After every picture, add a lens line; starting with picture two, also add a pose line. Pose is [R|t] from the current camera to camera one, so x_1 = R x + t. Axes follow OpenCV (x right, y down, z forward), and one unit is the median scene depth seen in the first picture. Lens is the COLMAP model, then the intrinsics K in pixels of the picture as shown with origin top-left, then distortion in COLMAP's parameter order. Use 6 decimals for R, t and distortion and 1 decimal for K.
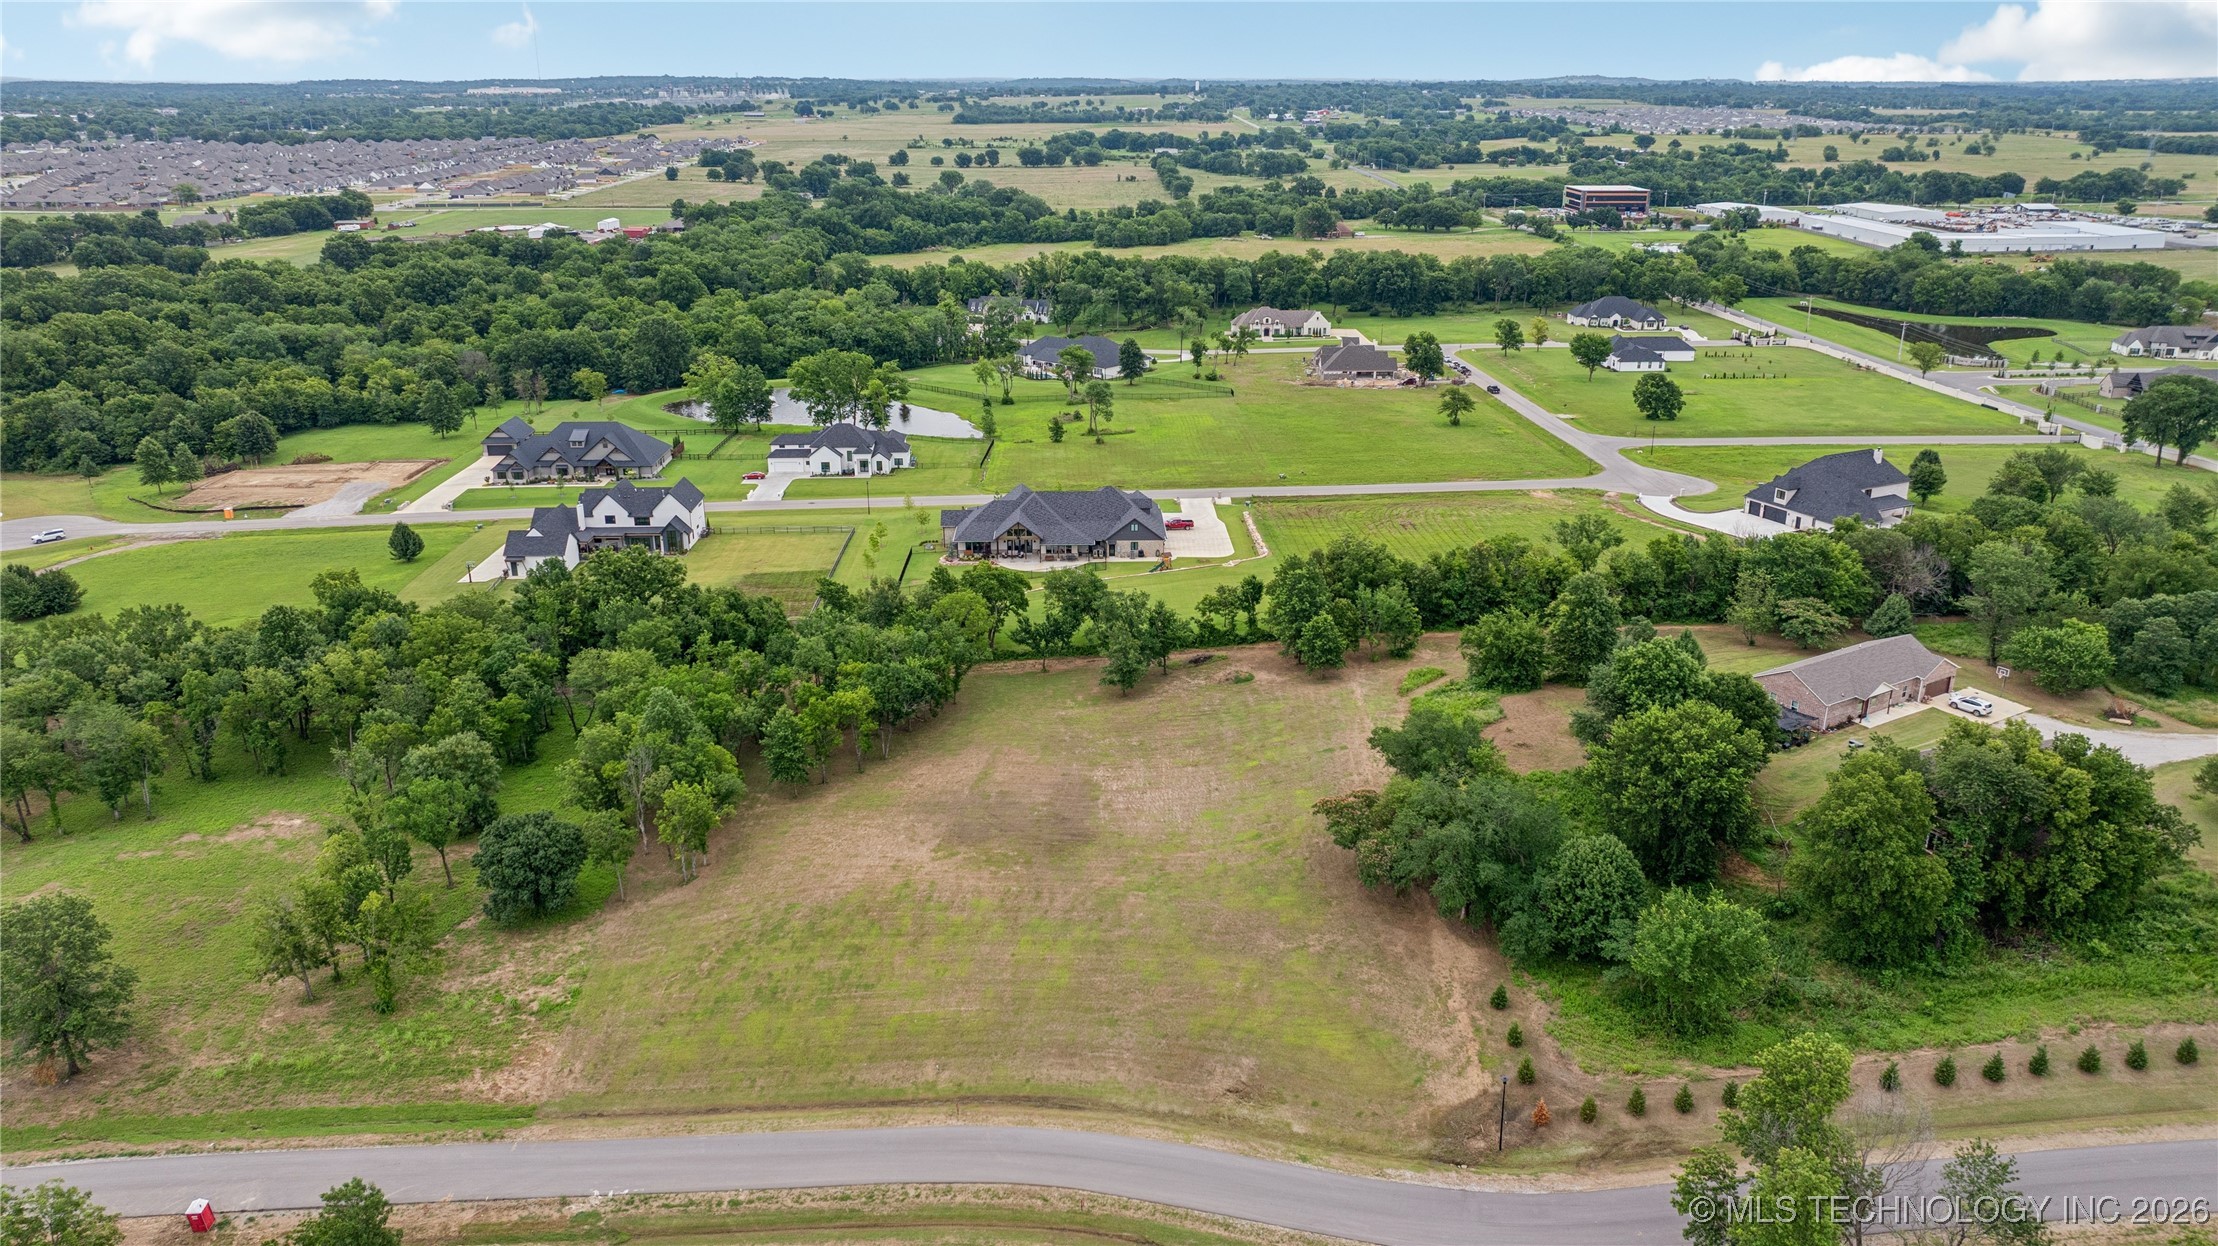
lens RADIAL K [[1610.5, 0, 1117.1], [0, 1610.5, 623.0], [0, 0, 1]] dist [-0.041112, 0.044703]
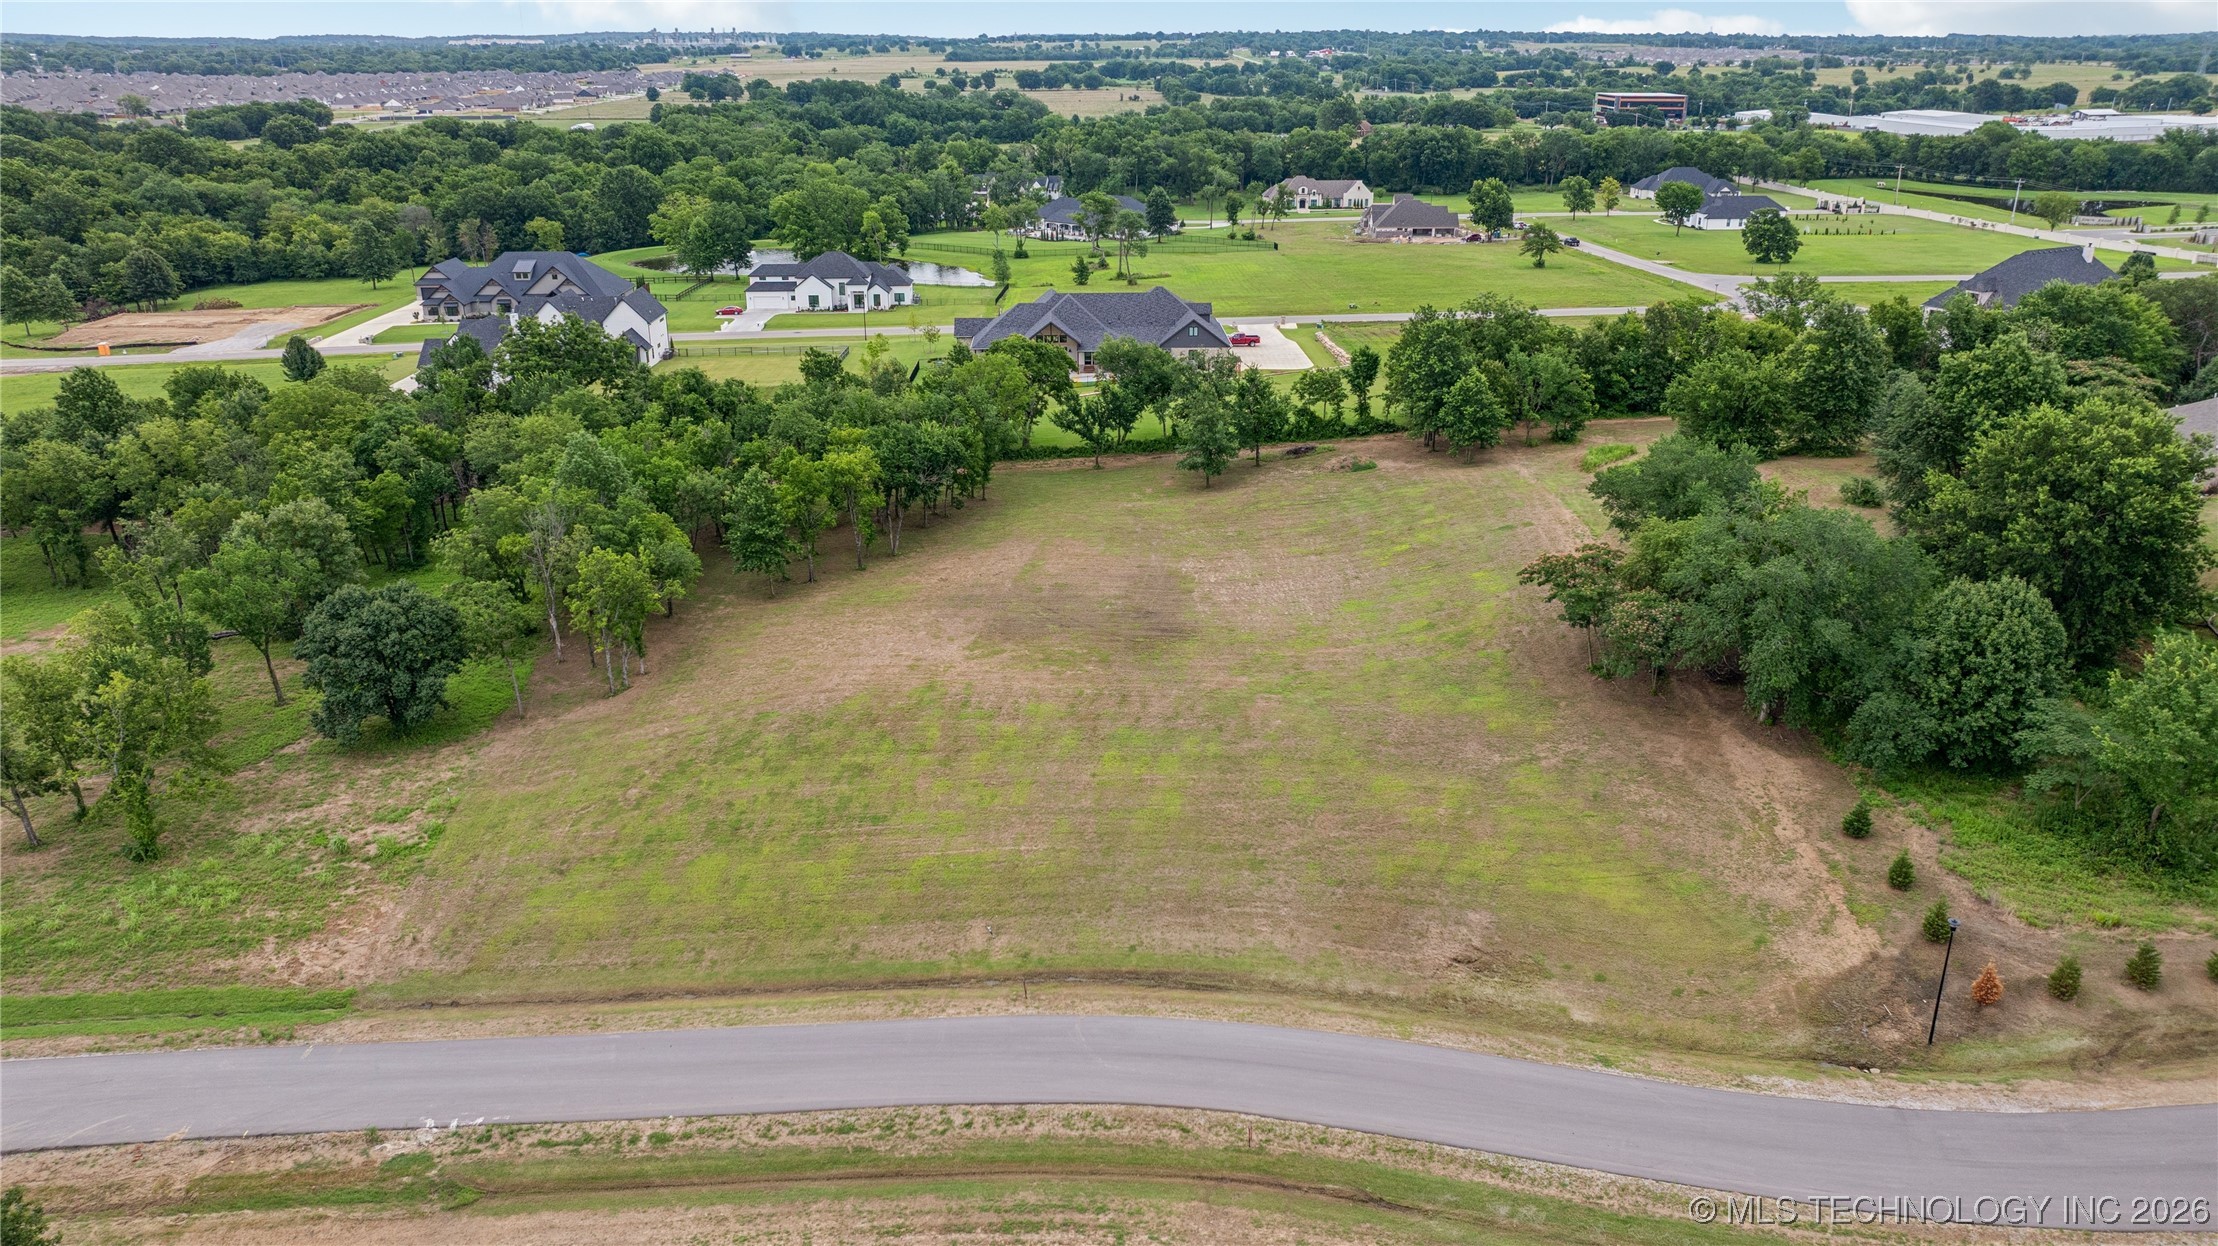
lens RADIAL K [[1610.5, 0, 1123.6], [0, 1610.5, 620.5], [0, 0, 1]] dist [-0.041112, 0.044703]
pose [[0.999957, -0.001888, 0.009101, -0.043627], [0.001711, 0.999811, 0.019377, 0.096339], [-0.009136, -0.019361, 0.999771, 0.247455]]
